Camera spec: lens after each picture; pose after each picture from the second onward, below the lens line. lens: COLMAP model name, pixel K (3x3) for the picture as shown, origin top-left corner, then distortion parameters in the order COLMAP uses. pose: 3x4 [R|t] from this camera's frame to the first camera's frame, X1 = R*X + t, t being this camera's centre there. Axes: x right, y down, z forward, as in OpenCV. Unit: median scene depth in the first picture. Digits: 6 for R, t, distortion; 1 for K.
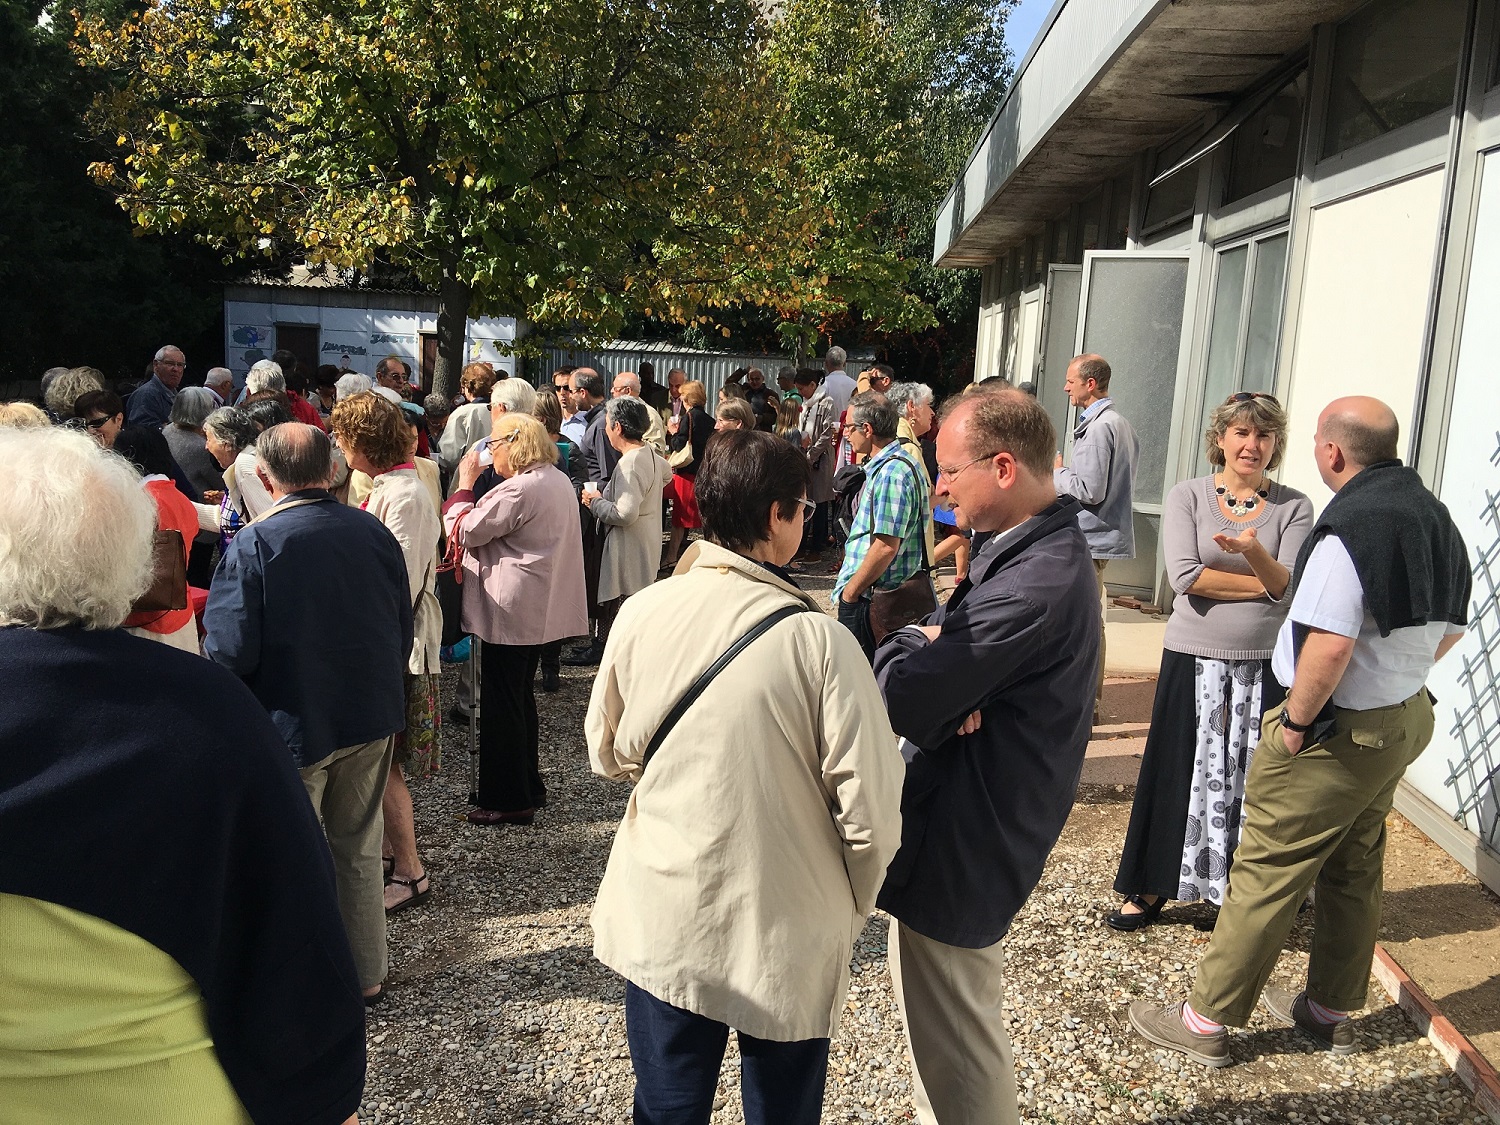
lens RADIAL K [[1255.8, 0, 745.4], [0, 1255.8, 547.8], [0, 0, 1]] dist [0.055592, -0.101157]
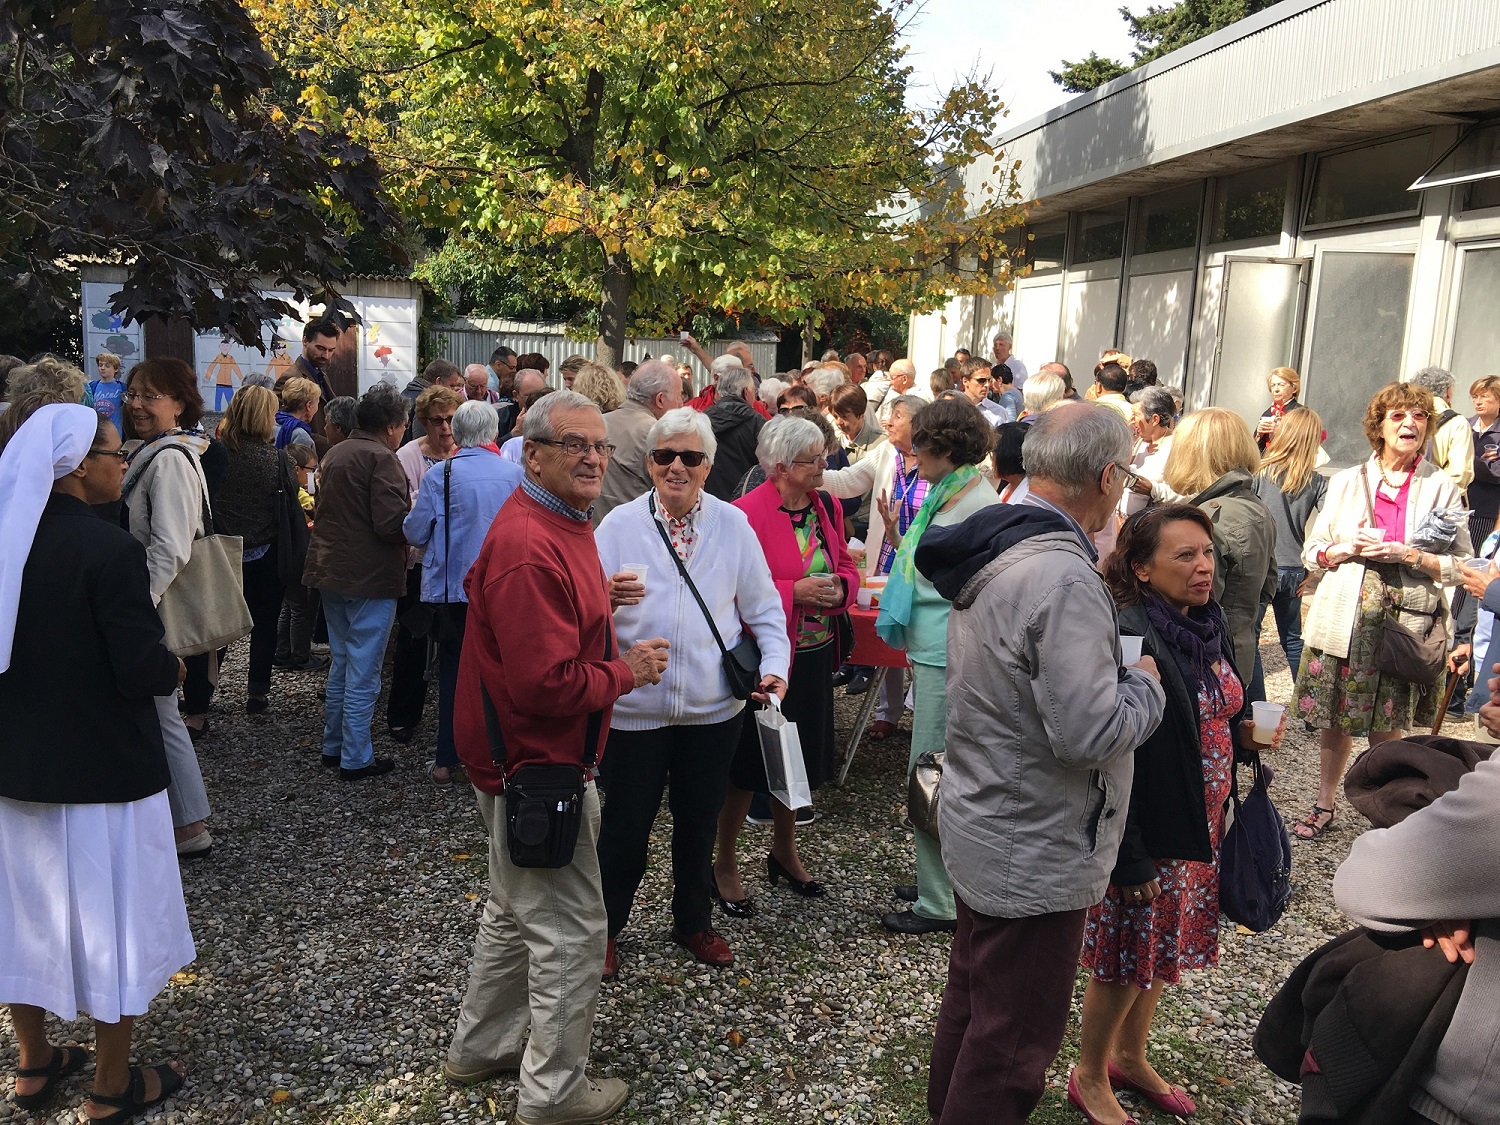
lens RADIAL K [[1255.8, 0, 728.0], [0, 1255.8, 569.9], [0, 0, 1]] dist [0.055592, -0.101157]
pose [[0.976949, -0.047565, 0.208105, -0.192289], [0.040403, 0.998440, 0.038534, -0.004725], [-0.209613, -0.029238, 0.977347, 0.001359]]
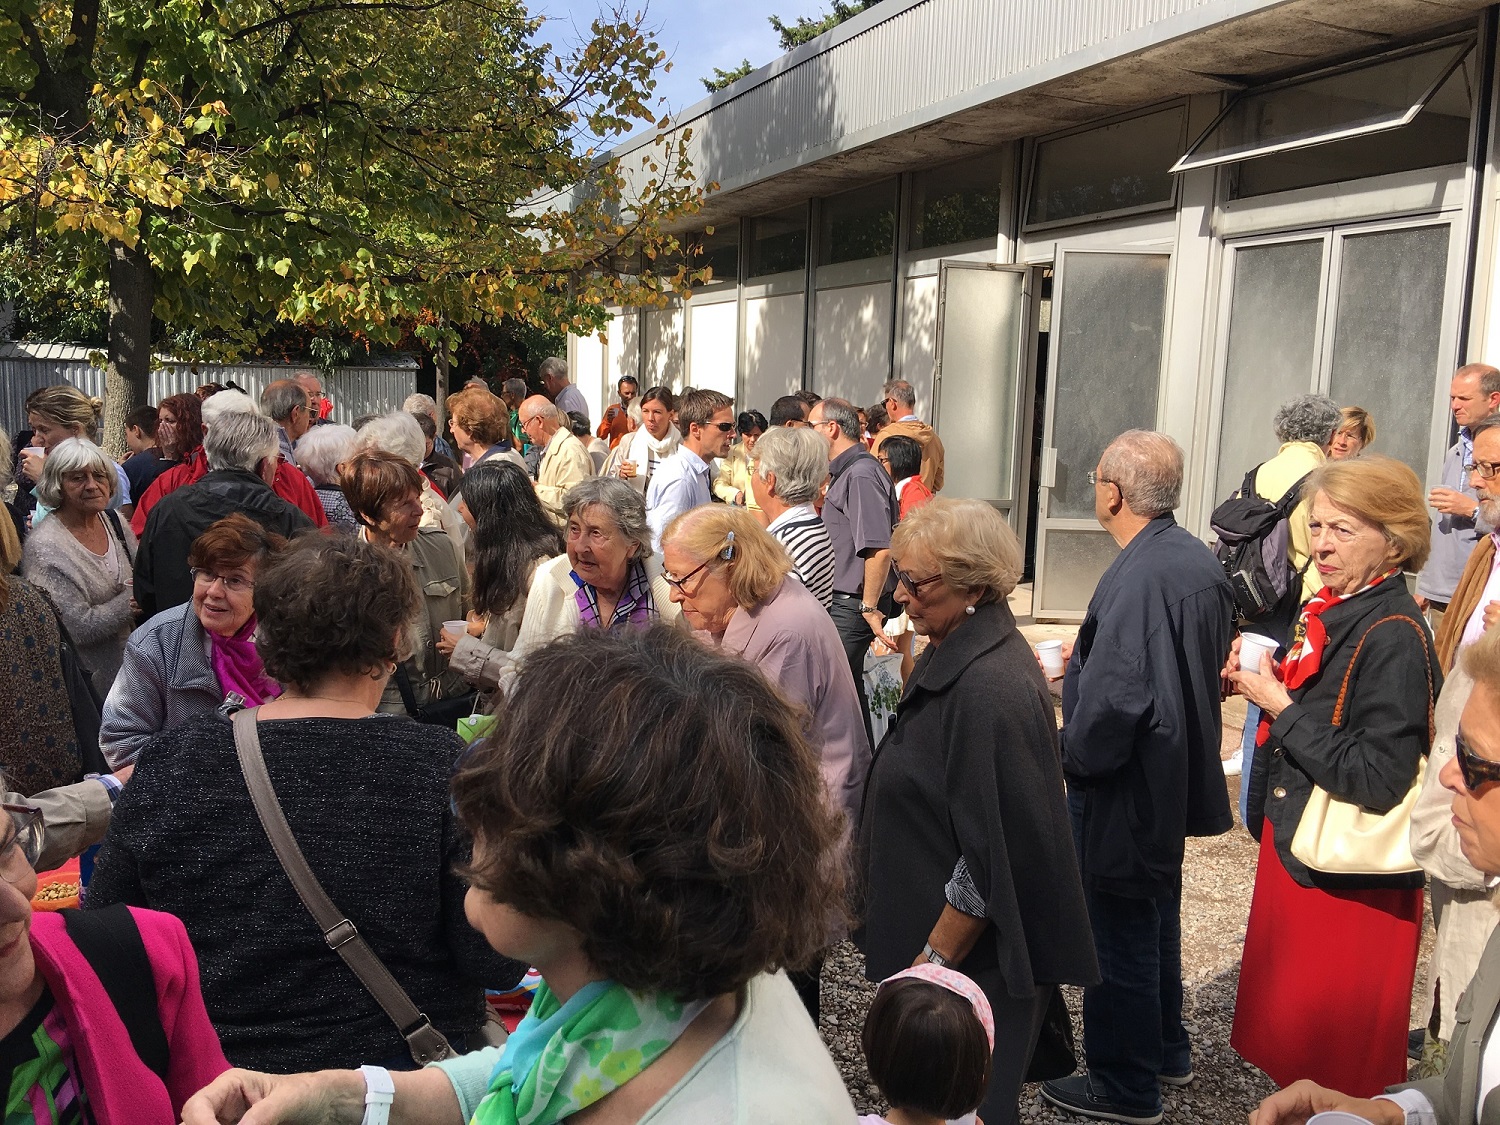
lens RADIAL K [[1255.8, 0, 749.3], [0, 1255.8, 562.8], [0, 0, 1]] dist [0.055592, -0.101157]
pose [[0.881274, -0.089924, 0.463972, -0.142164], [0.085971, 0.995854, 0.029715, -0.021660], [-0.464720, 0.013701, 0.885351, 0.122186]]
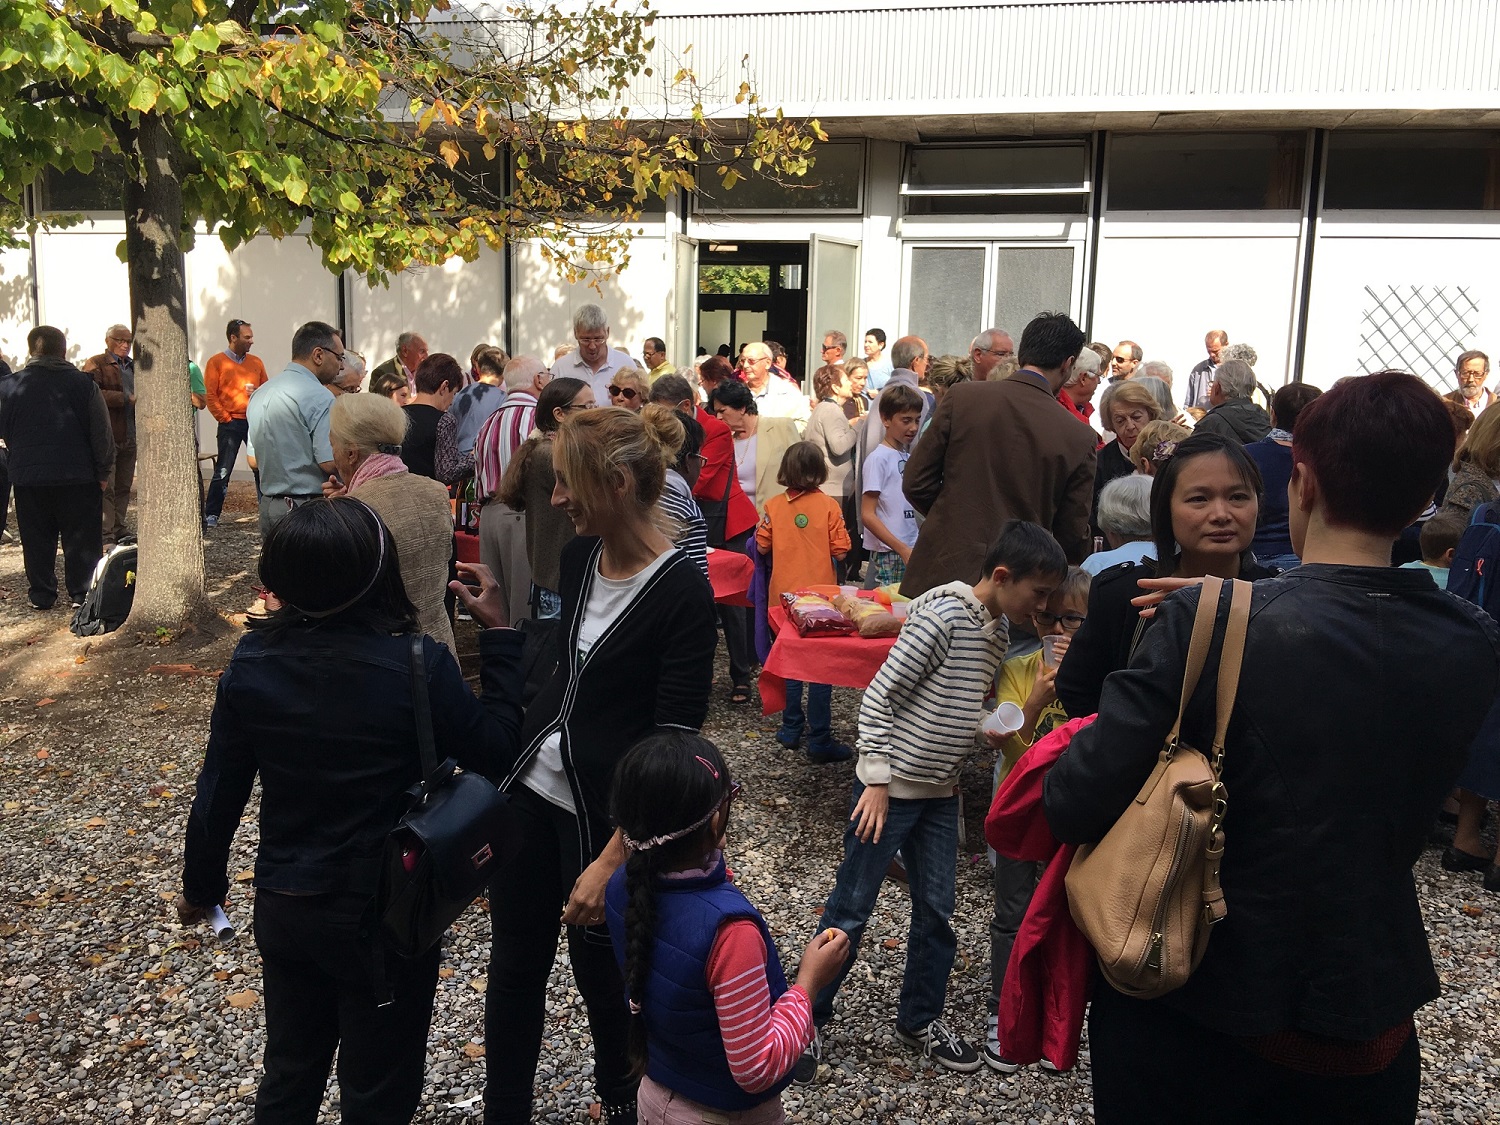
lens RADIAL K [[1255.8, 0, 746.3], [0, 1255.8, 561.1], [0, 0, 1]] dist [0.055592, -0.101157]
pose [[0.137370, -0.201571, 0.969793, -0.394167], [0.130708, 0.974202, 0.183973, -0.062402], [-0.981858, 0.101487, 0.160173, 0.354753]]
